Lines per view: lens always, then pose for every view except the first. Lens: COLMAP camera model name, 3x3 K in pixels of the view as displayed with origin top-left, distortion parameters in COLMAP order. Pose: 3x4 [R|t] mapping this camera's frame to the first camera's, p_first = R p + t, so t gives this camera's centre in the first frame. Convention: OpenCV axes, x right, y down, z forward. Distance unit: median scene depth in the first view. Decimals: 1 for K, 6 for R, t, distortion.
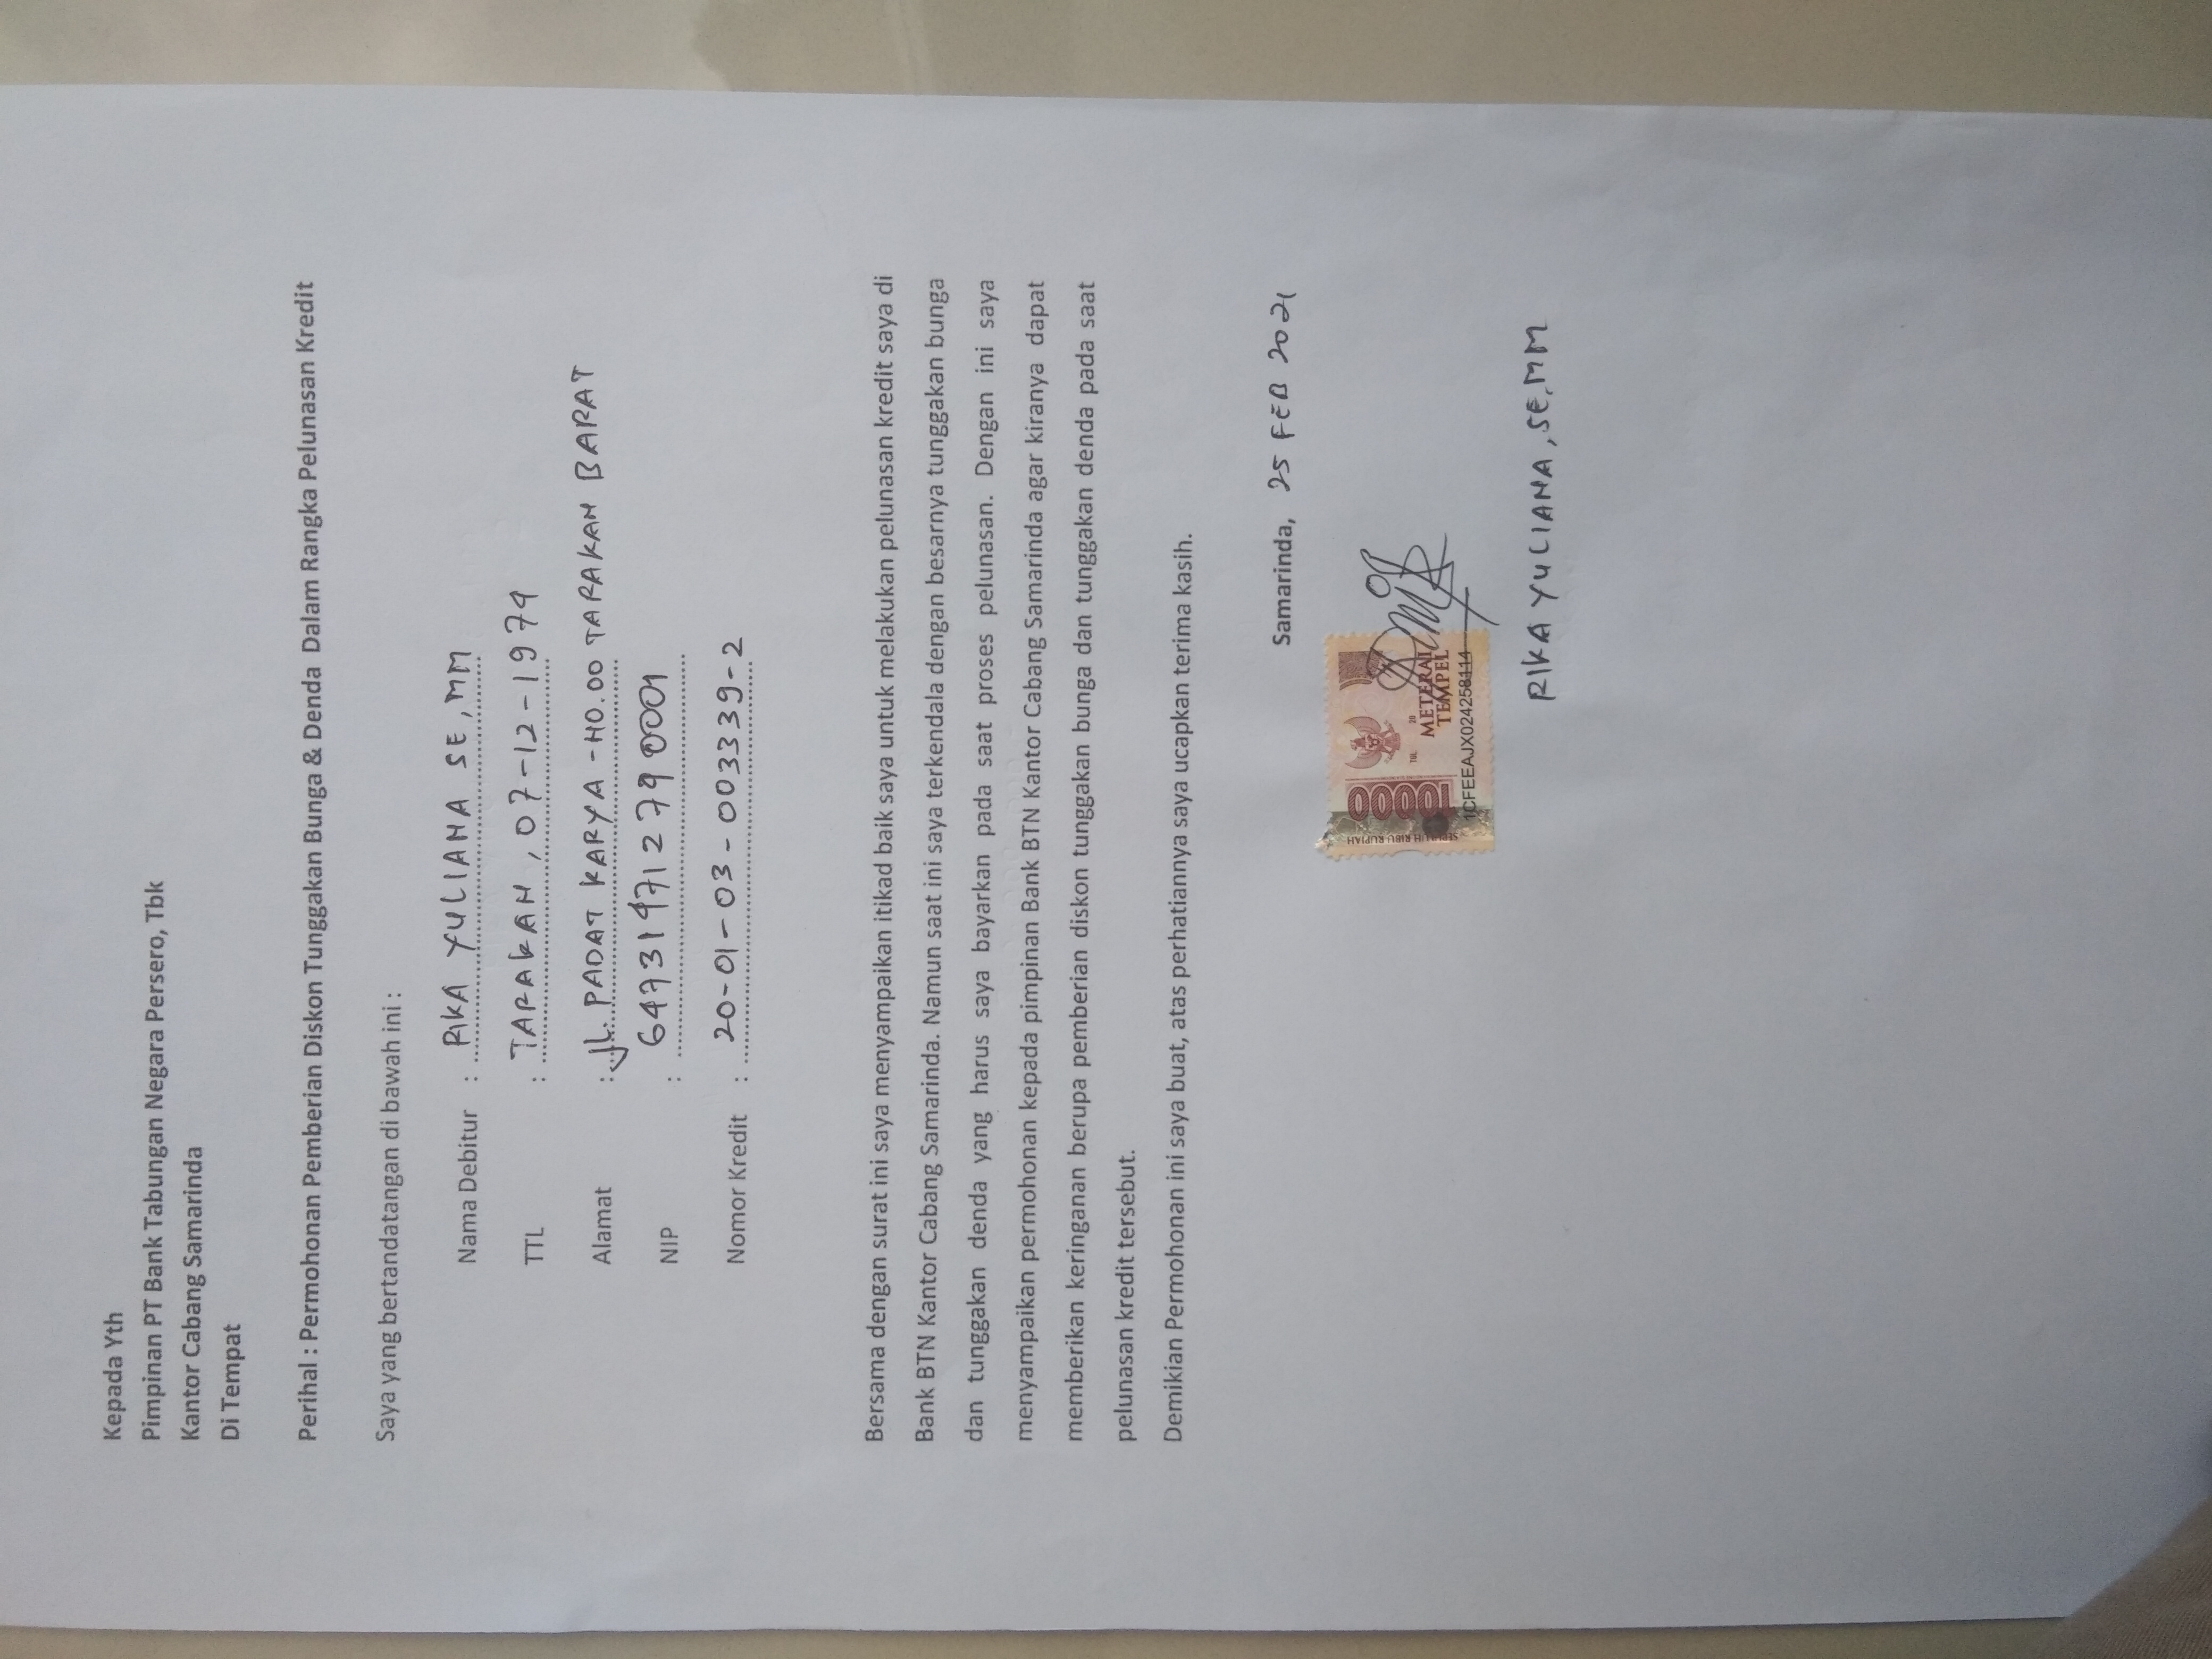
lens RADIAL K [[1999.5, 0, 1104.2], [0, 1999.5, 828.4], [0, 0, 1]] dist [0.136423, -0.003029]
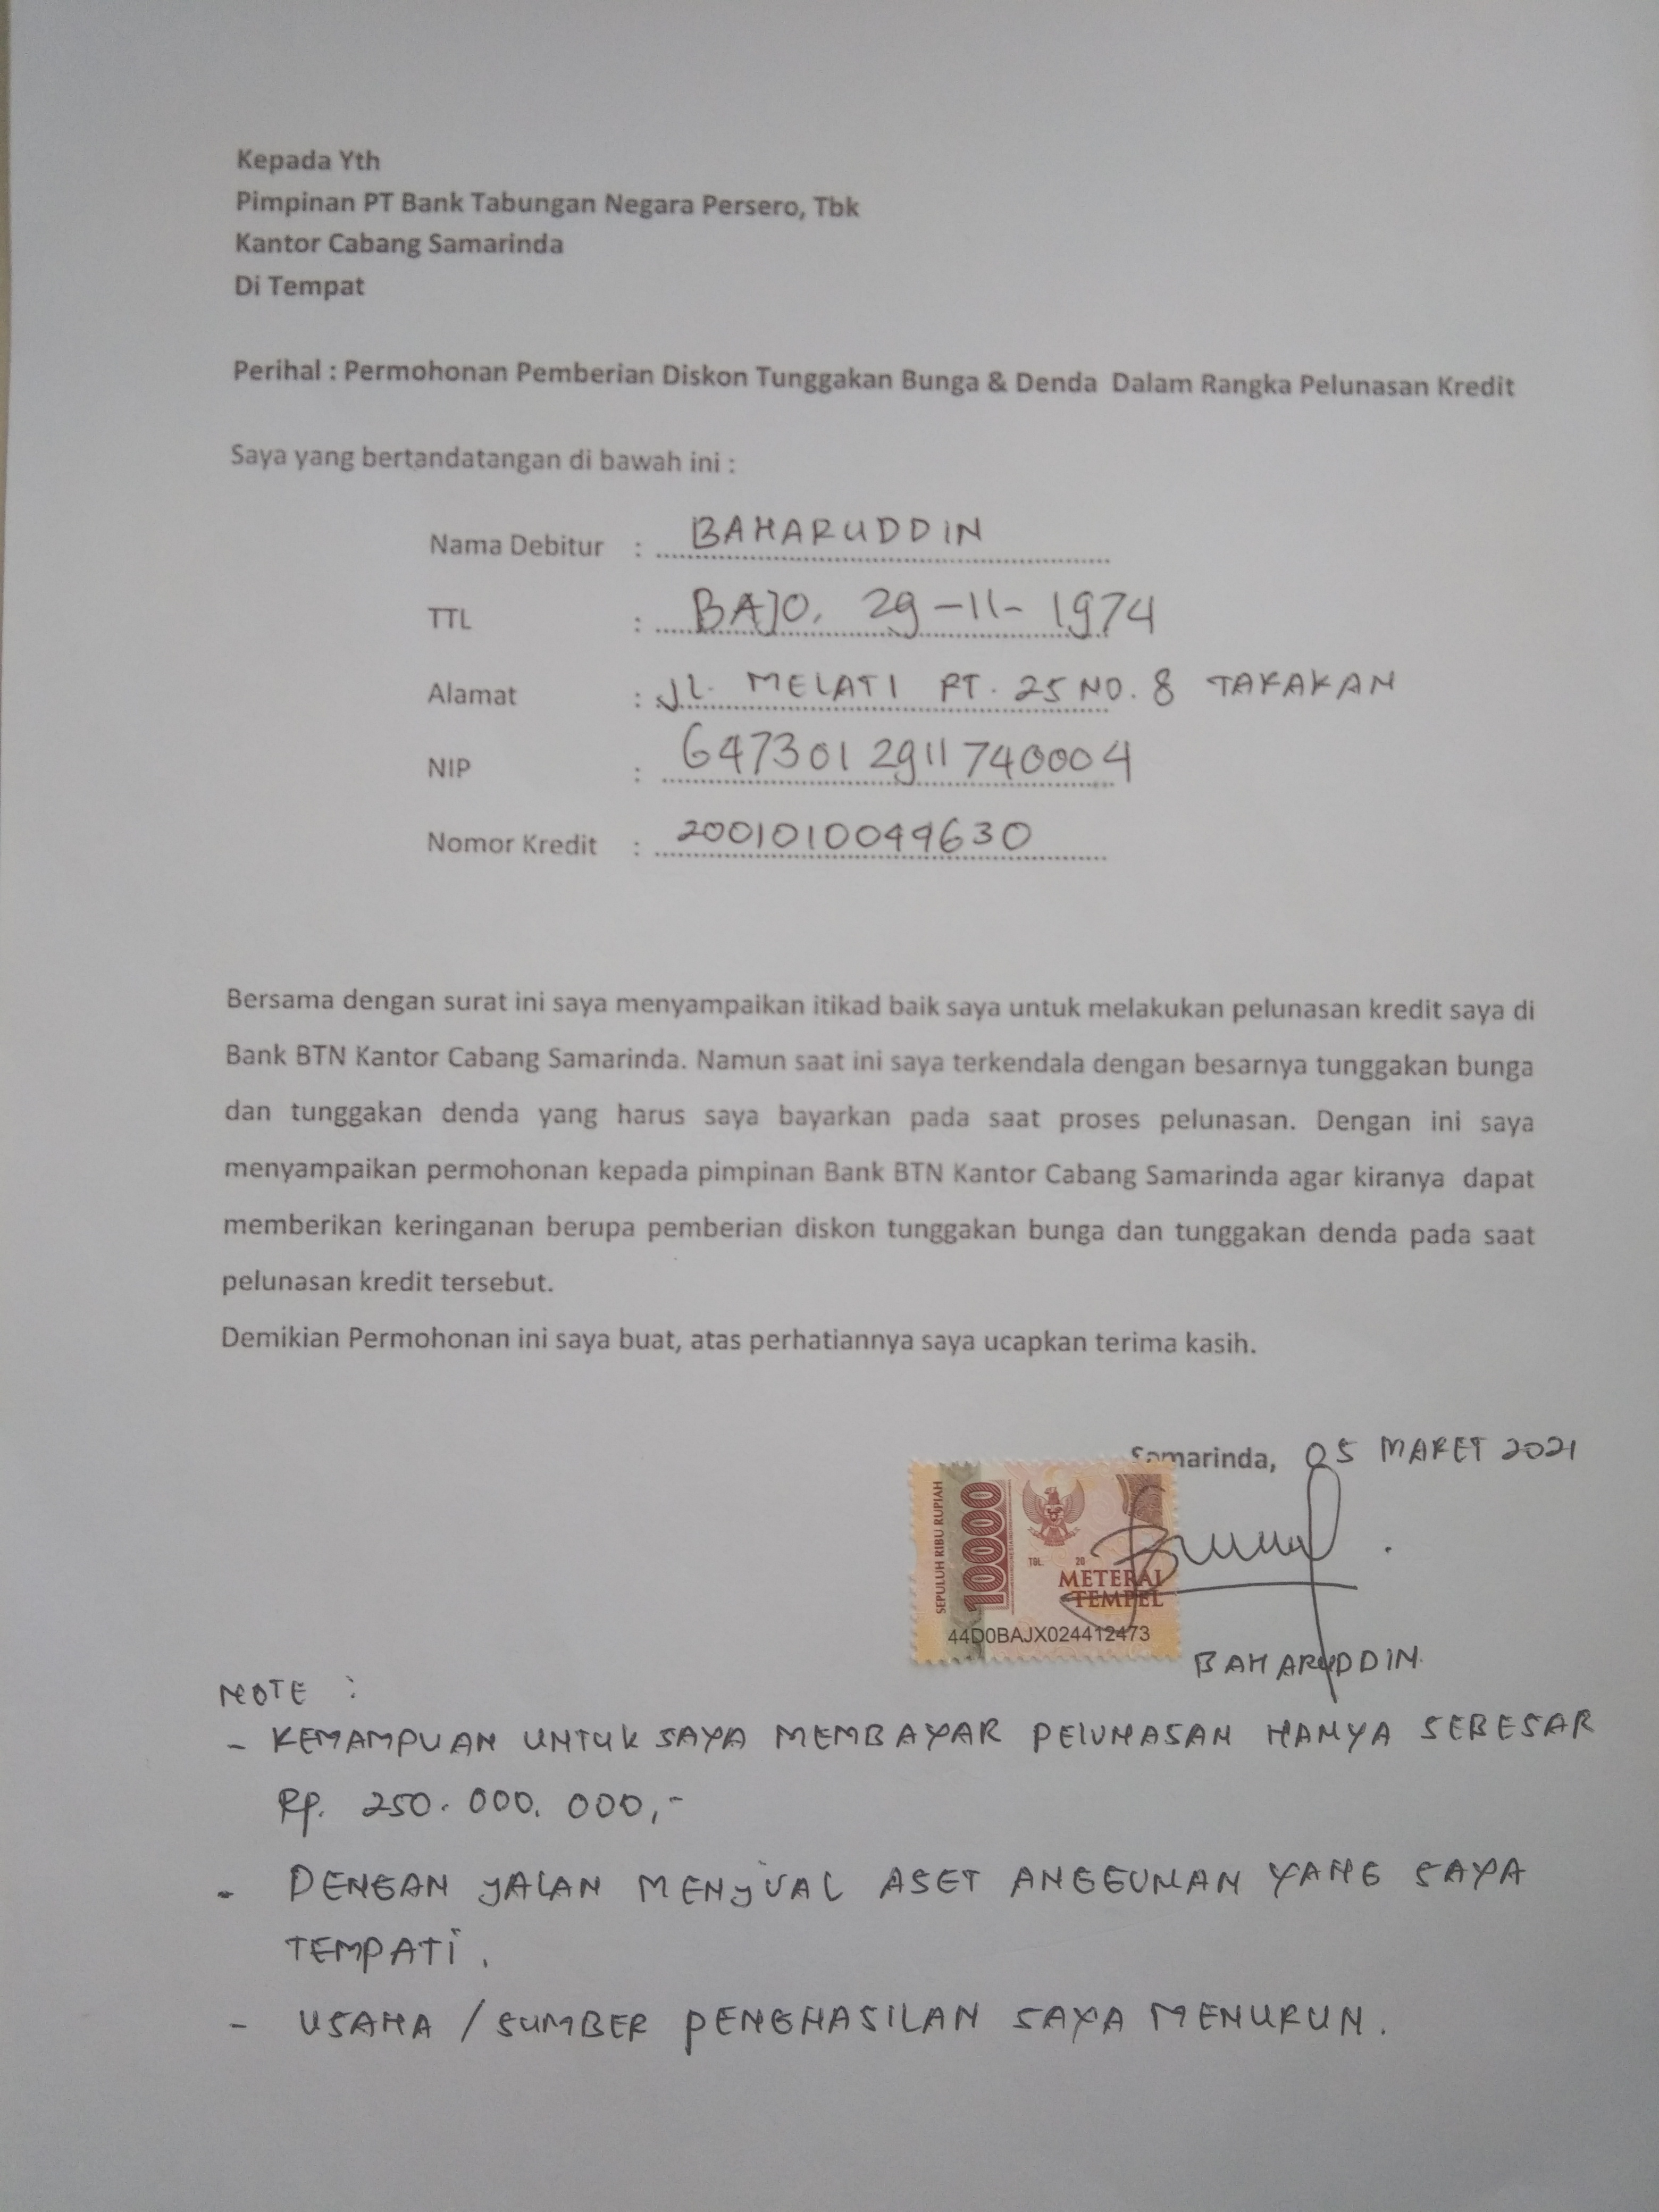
lens RADIAL K [[1999.5, 0, 835.8], [0, 1999.5, 1091.8], [0, 0, 1]] dist [0.136423, -0.003029]
pose [[0.000647, 0.996973, -0.077749, -0.003687], [-0.999009, 0.004105, 0.044317, -0.002271], [0.044502, 0.077643, 0.995988, 0.127186]]
